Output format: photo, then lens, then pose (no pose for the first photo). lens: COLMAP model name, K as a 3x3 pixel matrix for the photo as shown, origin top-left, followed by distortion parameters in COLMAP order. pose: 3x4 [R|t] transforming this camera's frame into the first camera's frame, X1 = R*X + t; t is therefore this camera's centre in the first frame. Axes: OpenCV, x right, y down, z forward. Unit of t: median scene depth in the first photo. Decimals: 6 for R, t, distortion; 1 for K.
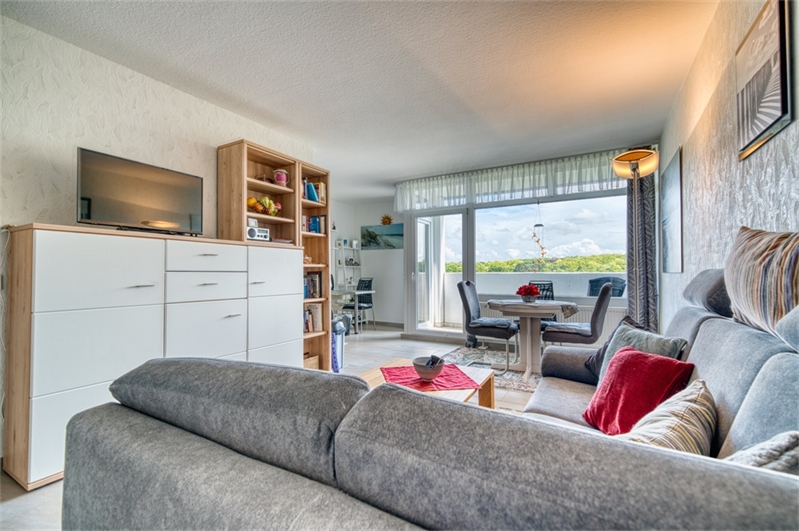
lens RADIAL K [[350.4, 0, 404.3], [0, 350.4, 269.4], [0, 0, 1]] dist [0.002507, 0.000652]
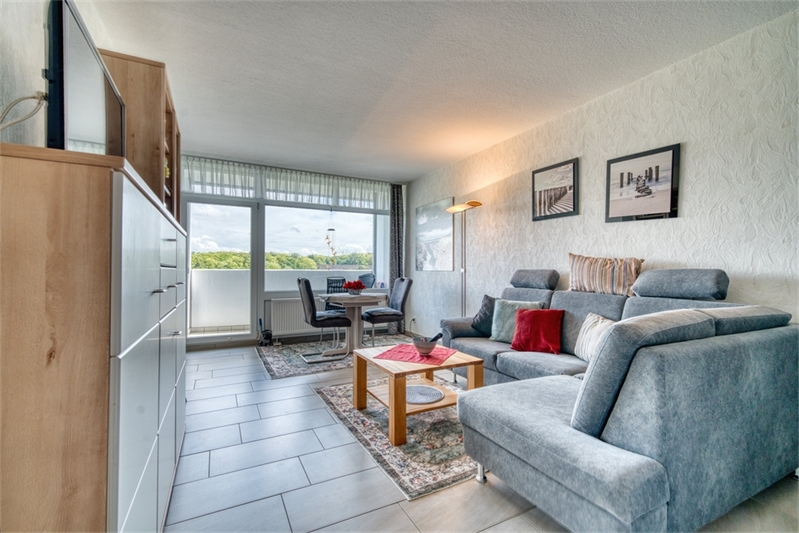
lens RADIAL K [[350.4, 0, 400.1], [0, 350.4, 268.8], [0, 0, 1]] dist [0.002507, 0.000652]
pose [[0.543642, 0.003942, 0.839308, -0.434098], [-0.010367, 0.999944, 0.002019, 0.001344], [-0.839253, -0.009799, 0.543653, 0.154538]]
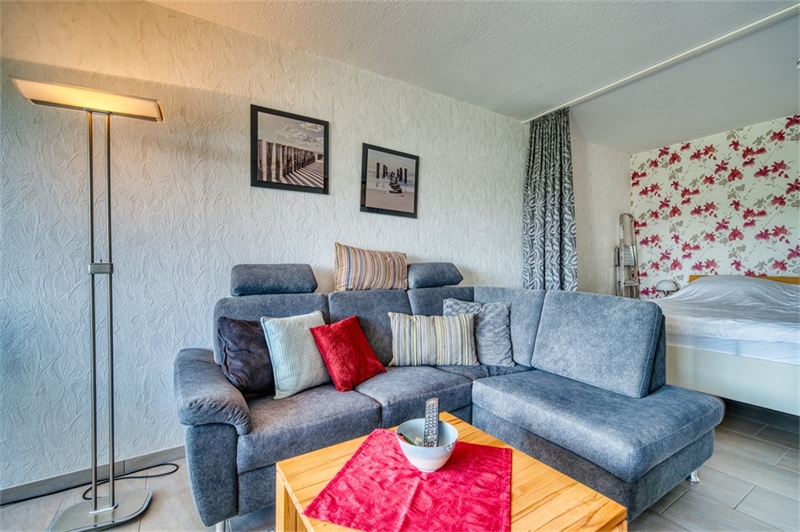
lens RADIAL K [[350.8, 0, 397.5], [0, 350.8, 263.9], [0, 0, 1]] dist [0.002507, 0.000652]
pose [[-0.878321, -0.004830, 0.478047, -0.068145], [-0.003379, 0.999987, 0.003895, -0.000988], [-0.478059, 0.001805, -0.878326, 0.609575]]
